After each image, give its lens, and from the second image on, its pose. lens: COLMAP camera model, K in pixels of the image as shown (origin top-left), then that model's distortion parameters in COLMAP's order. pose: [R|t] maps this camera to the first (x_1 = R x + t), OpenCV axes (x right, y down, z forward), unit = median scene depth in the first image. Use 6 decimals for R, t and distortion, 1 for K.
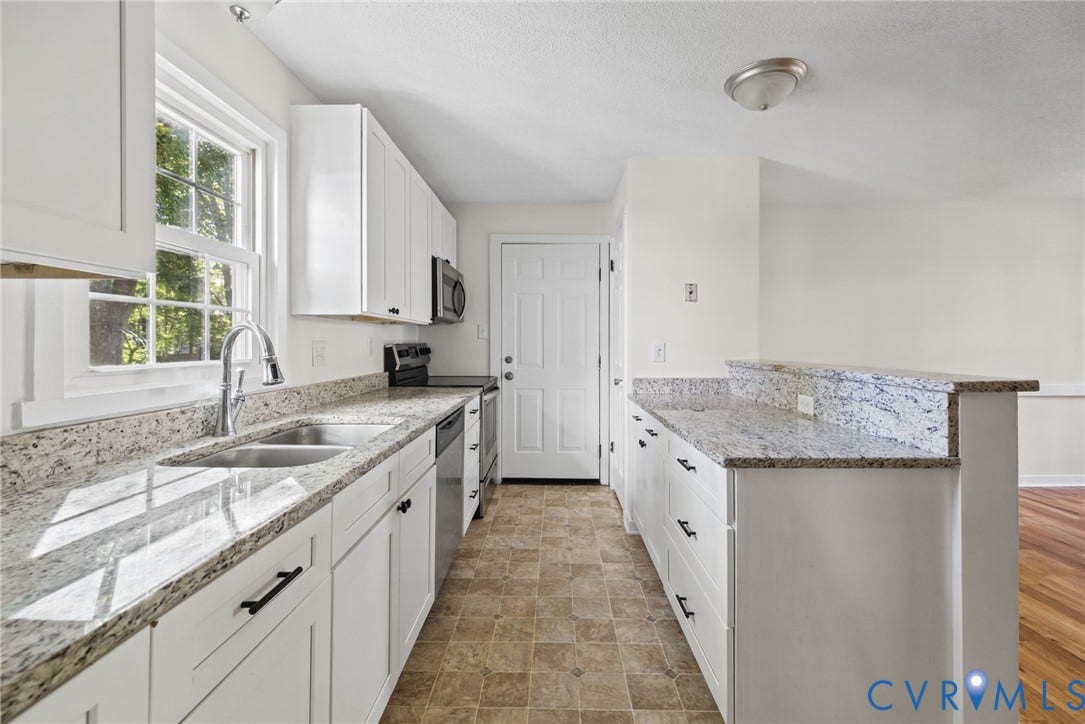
lens RADIAL K [[491.9, 0, 541.3], [0, 491.9, 345.9], [0, 0, 1]] dist [0.002567, -0.000303]
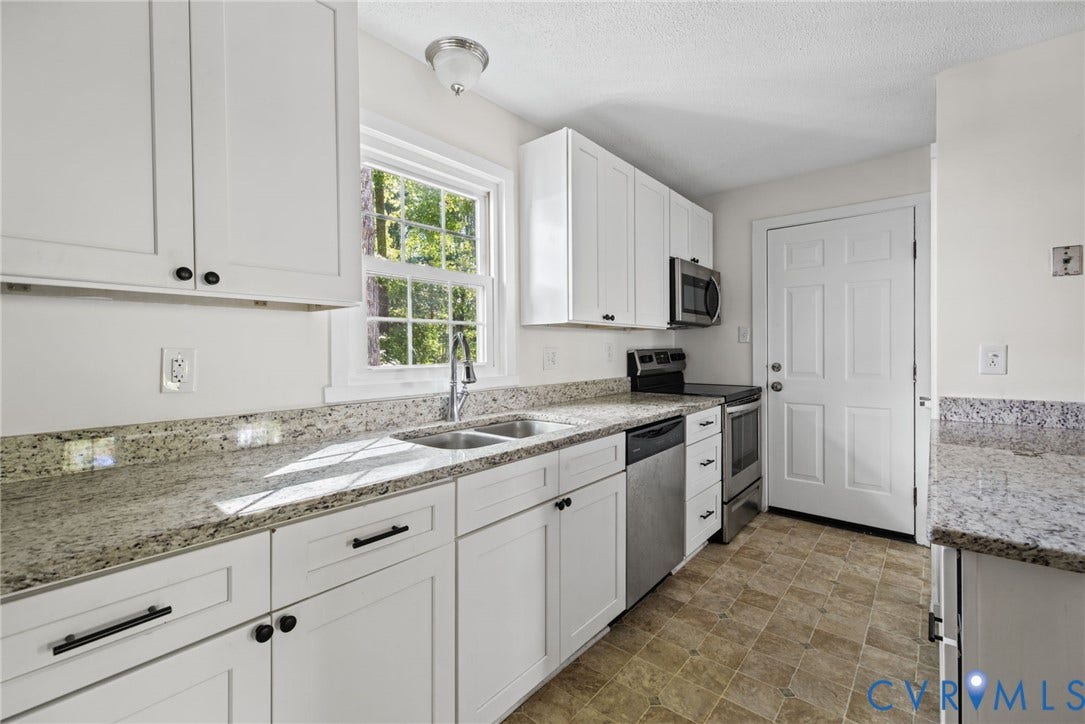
lens RADIAL K [[480.1, 0, 479.1], [0, 480.1, 357.3], [0, 0, 1]] dist [0.004160, -0.000442]
pose [[0.740360, 0.003782, -0.672200, 0.191417], [0.004405, 0.999935, 0.010478, 0.000800], [0.672196, -0.010718, 0.740296, 0.085024]]
